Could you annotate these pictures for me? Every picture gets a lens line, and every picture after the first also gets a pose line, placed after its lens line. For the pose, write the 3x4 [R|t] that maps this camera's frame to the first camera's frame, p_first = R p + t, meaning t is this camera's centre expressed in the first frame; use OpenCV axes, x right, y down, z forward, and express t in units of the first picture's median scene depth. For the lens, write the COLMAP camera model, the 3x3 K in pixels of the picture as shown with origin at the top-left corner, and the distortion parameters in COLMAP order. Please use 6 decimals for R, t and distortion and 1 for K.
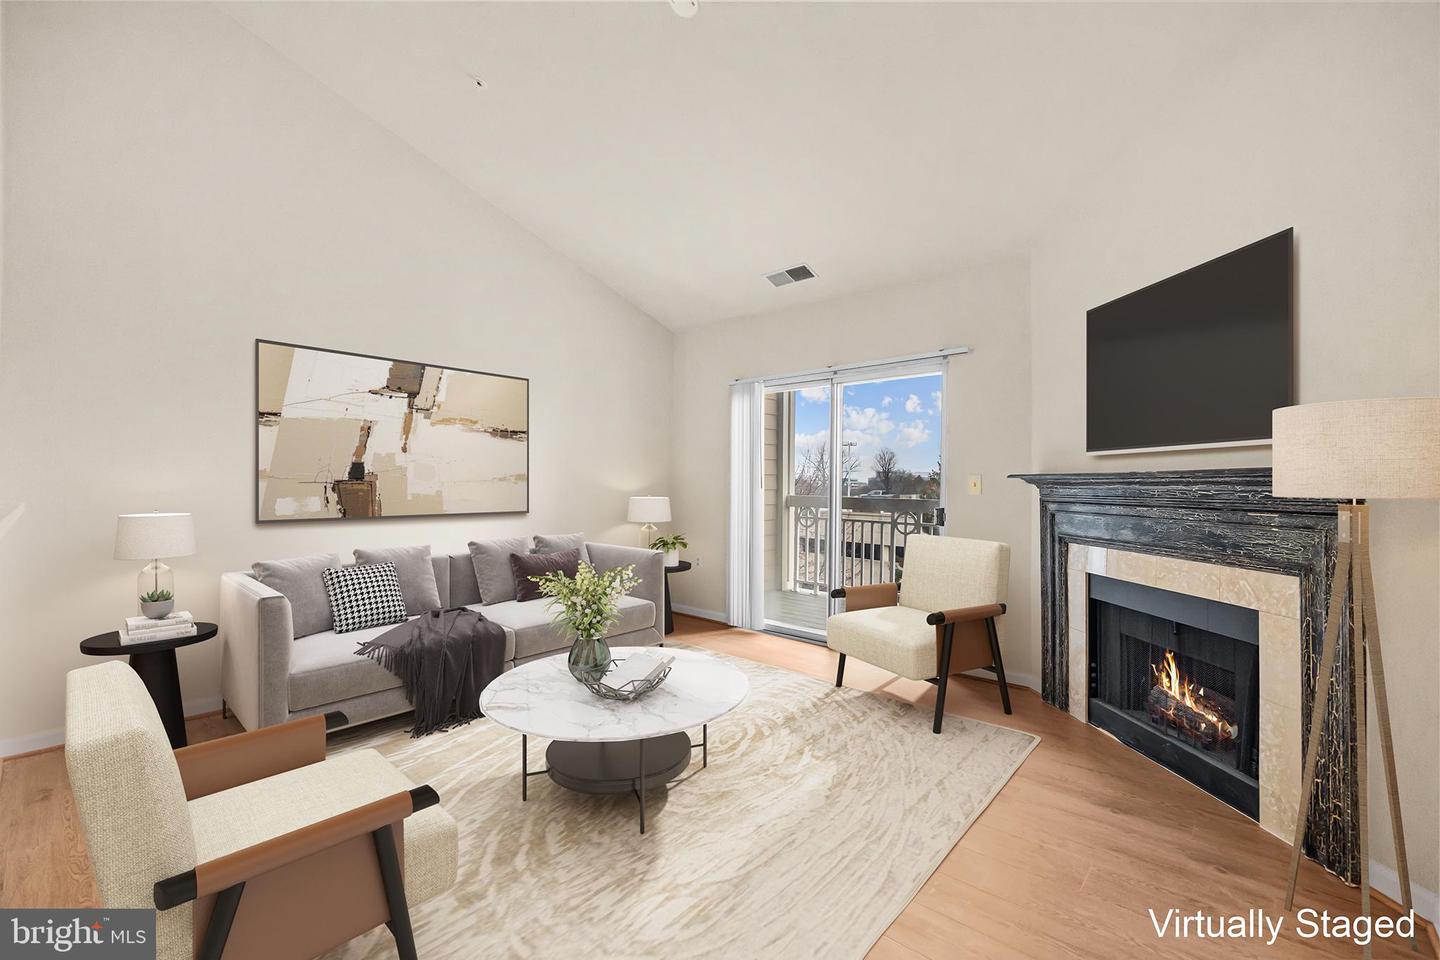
lens RADIAL K [[605.2, 0, 716.8], [0, 605.2, 484.6], [0, 0, 1]] dist [0.000638, -0.000029]
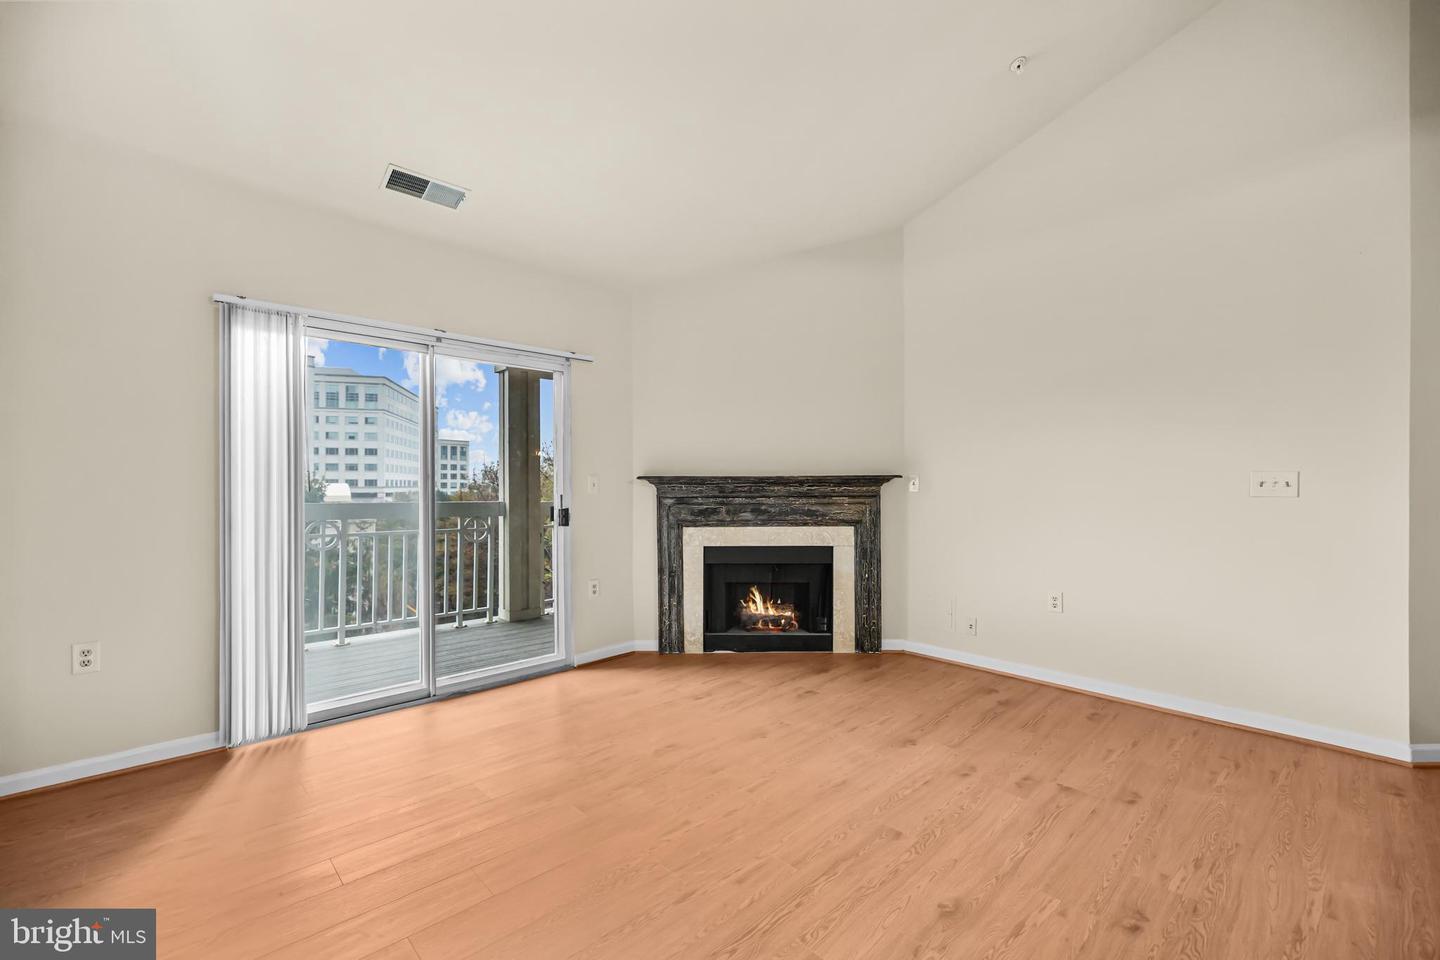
lens RADIAL K [[605.2, 0, 716.8], [0, 605.2, 484.6], [0, 0, 1]] dist [0.000638, -0.000029]
pose [[0.069065, -0.002934, 0.997608, -0.804236], [0.004188, 0.999988, 0.002651, -0.002451], [-0.997603, 0.003995, 0.069076, 0.880258]]
